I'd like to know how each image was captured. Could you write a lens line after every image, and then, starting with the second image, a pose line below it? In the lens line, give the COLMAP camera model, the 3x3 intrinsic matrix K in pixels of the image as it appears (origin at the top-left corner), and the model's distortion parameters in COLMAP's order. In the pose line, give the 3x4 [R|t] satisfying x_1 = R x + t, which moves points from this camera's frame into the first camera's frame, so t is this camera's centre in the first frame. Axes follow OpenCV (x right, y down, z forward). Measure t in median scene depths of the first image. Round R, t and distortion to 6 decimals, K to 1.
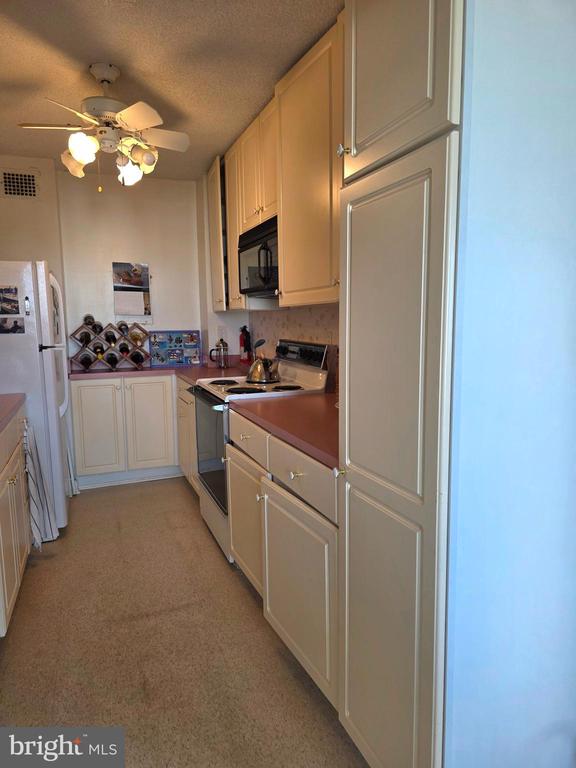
lens RADIAL K [[511.0, 0, 287.8], [0, 511.0, 387.6], [0, 0, 1]] dist [0.035057, -0.025274]
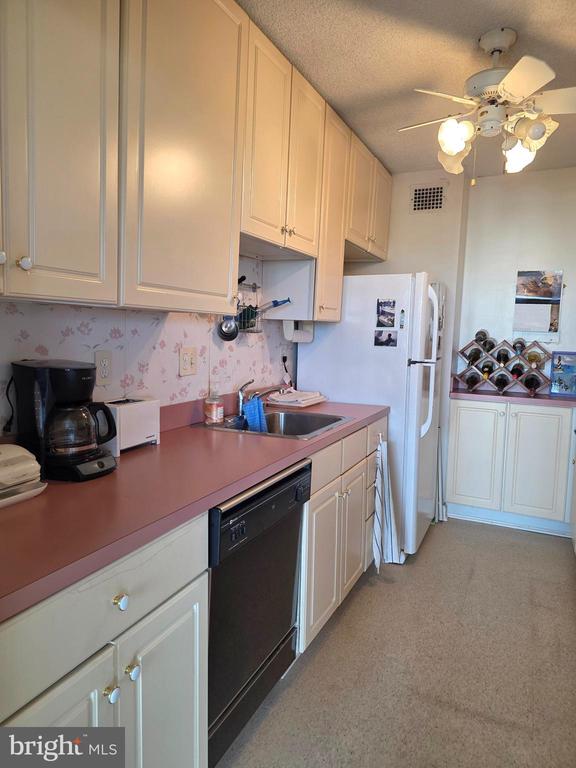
lens RADIAL K [[511.0, 0, 286.4], [0, 511.0, 381.0], [0, 0, 1]] dist [0.035057, -0.025274]
pose [[0.686371, 0.100632, -0.720255, 0.044451], [-0.131512, 0.991227, 0.013166, -0.020924], [0.715262, 0.085685, 0.693584, 0.144569]]
